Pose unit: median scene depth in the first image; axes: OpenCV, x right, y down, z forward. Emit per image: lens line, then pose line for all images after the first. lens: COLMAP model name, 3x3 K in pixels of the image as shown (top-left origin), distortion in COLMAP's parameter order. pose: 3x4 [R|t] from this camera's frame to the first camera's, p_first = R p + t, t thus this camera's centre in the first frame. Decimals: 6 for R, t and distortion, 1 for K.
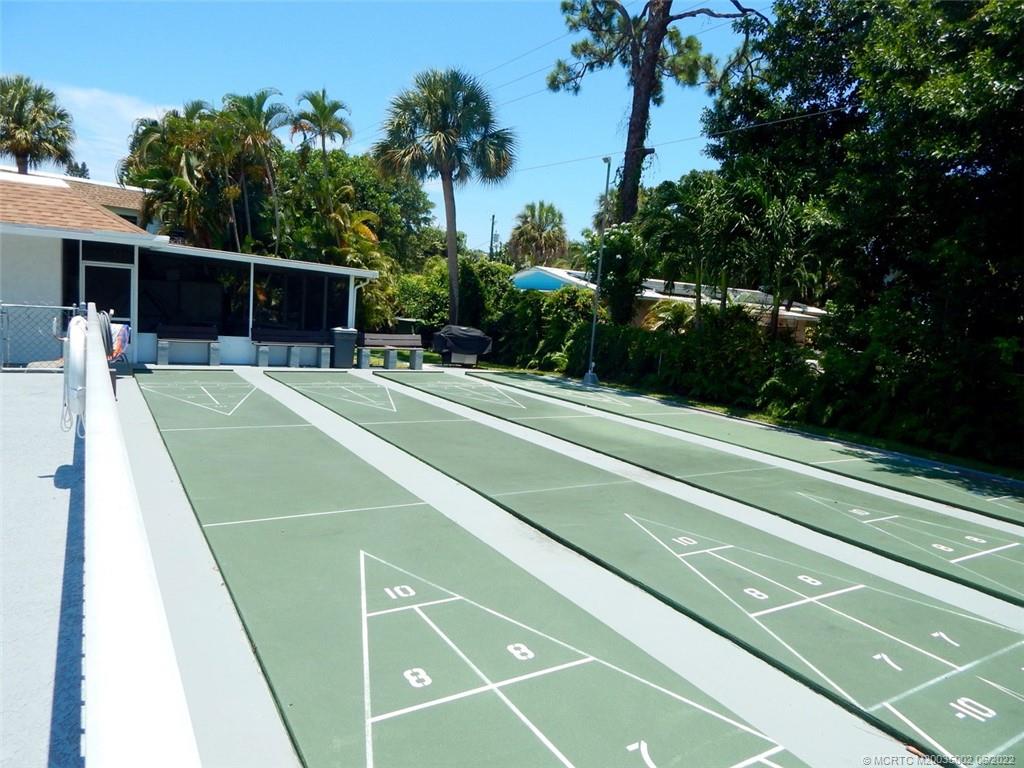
lens RADIAL K [[679.2, 0, 517.0], [0, 679.2, 382.9], [0, 0, 1]] dist [0.025273, -0.003828]
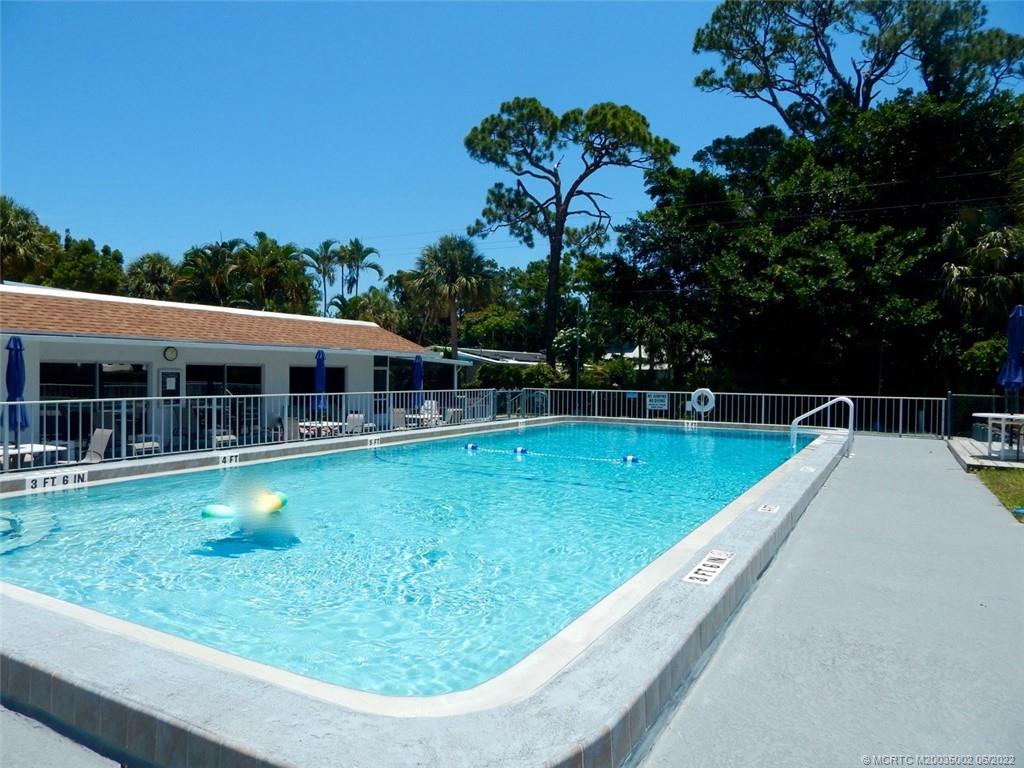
lens RADIAL K [[679.2, 0, 517.0], [0, 679.2, 382.9], [0, 0, 1]] dist [0.025273, -0.003828]
pose [[0.870704, -0.067694, 0.487126, -0.806027], [0.106524, 0.992927, -0.052422, -0.006537], [-0.480132, 0.097535, 0.871757, -0.465479]]
